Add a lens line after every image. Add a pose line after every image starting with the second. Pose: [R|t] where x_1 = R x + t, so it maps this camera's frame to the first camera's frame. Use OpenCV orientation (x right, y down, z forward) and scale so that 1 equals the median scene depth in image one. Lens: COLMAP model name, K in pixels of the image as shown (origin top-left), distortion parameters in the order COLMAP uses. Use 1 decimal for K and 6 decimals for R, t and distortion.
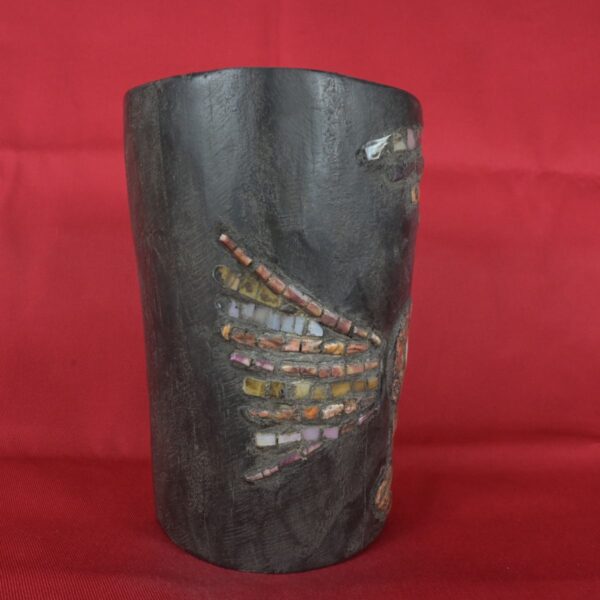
lens RADIAL K [[627.5, 0, 302.5], [0, 627.5, 299.2], [0, 0, 1]] dist [0.040744, 0.000000]
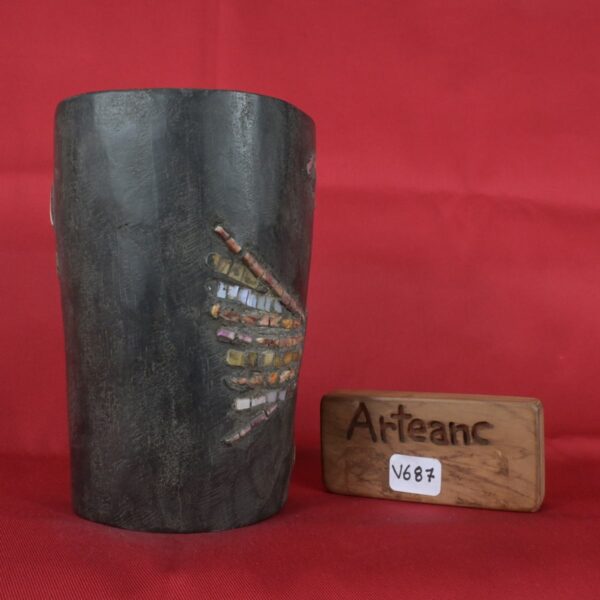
lens RADIAL K [[706.0, 0, 298.5], [0, 706.0, 298.0], [0, 0, 1]] dist [0.029667, 0.000000]
pose [[0.826559, -0.017542, 0.562576, -0.698261], [0.064581, 0.995869, -0.063832, 0.116886], [-0.559133, 0.089092, 0.824277, -0.151486]]
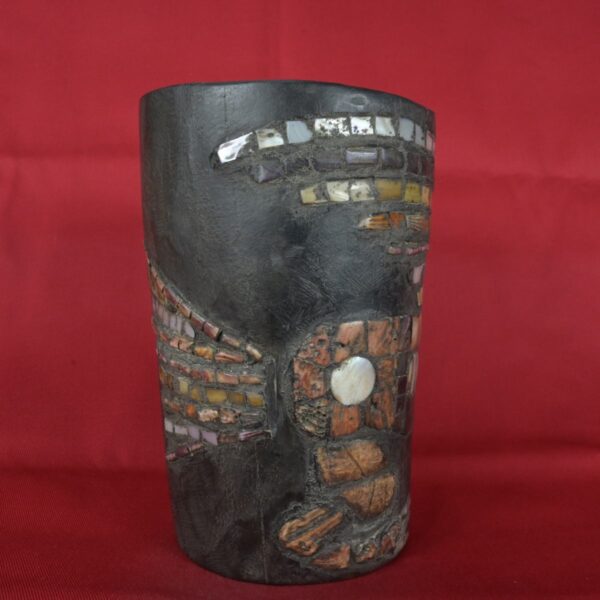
lens RADIAL K [[627.5, 0, 295.4], [0, 627.5, 303.1], [0, 0, 1]] dist [0.040744, 0.000000]
pose [[0.553209, 0.078117, -0.829372, 0.952119], [-0.106208, 0.994083, 0.022788, -0.038272], [0.826244, 0.075480, 0.558232, 0.545556]]
